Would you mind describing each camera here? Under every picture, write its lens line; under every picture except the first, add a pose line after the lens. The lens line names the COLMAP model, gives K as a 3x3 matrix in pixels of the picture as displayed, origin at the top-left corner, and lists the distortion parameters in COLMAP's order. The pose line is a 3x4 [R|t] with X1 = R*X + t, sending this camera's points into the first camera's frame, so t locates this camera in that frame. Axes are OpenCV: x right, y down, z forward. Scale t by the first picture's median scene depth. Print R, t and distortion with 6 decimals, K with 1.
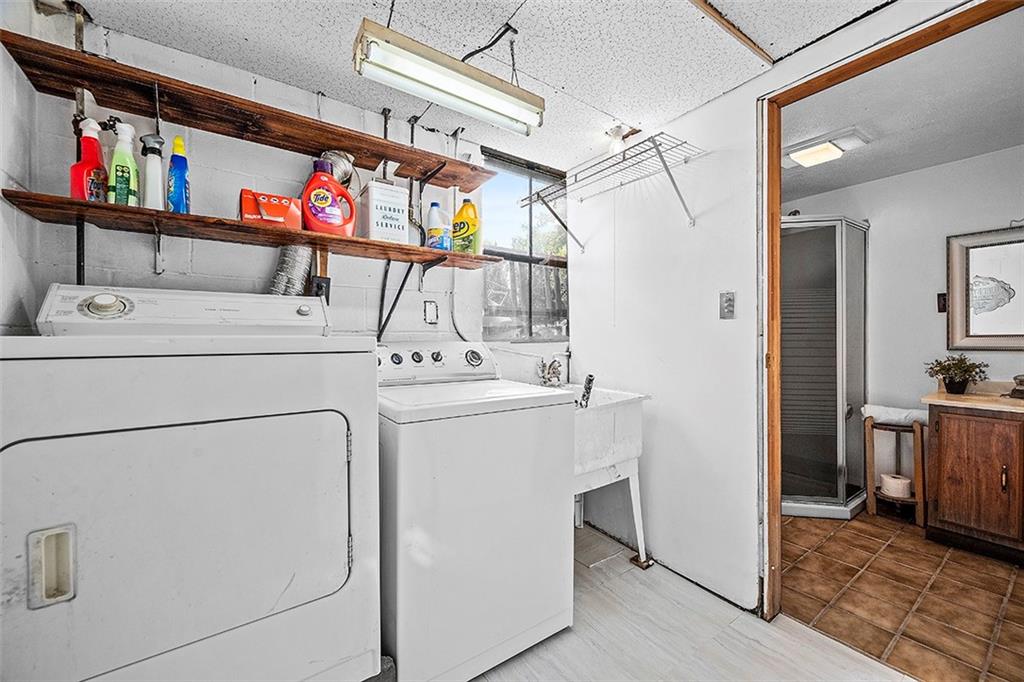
lens RADIAL K [[405.0, 0, 512.0], [0, 405.0, 341.0], [0, 0, 1]] dist [0.000960, -0.000025]
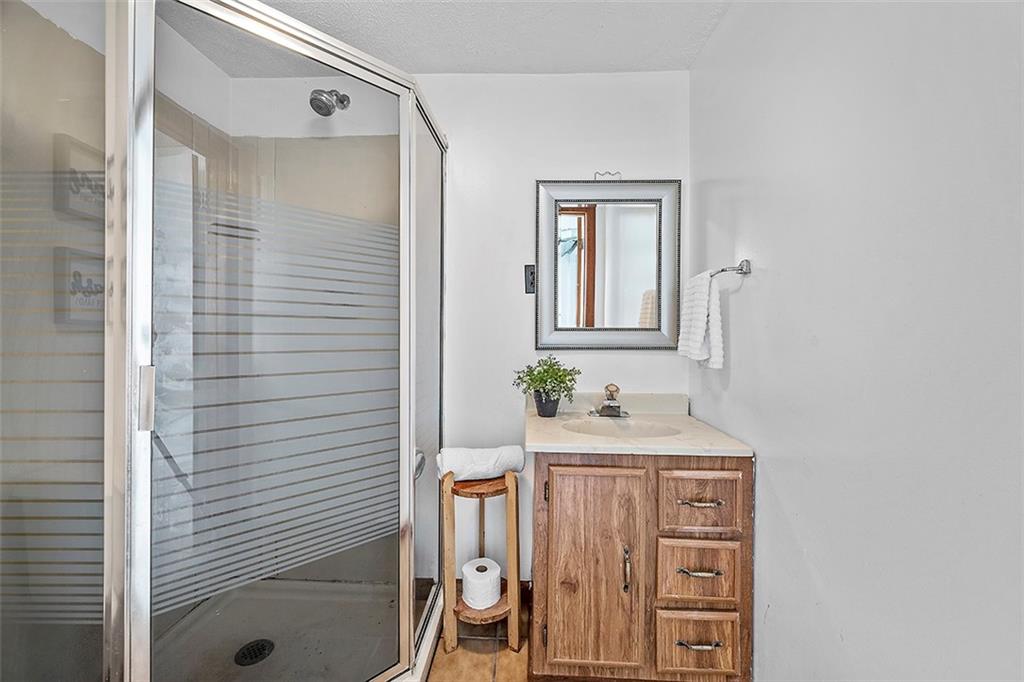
lens RADIAL K [[405.0, 0, 512.0], [0, 405.0, 341.0], [0, 0, 1]] dist [0.000960, -0.000025]
pose [[0.609943, 0.000735, 0.792445, 0.526524], [-0.002140, 0.999997, 0.000720, 0.007601], [-0.792443, -0.002135, 0.609943, 0.629912]]
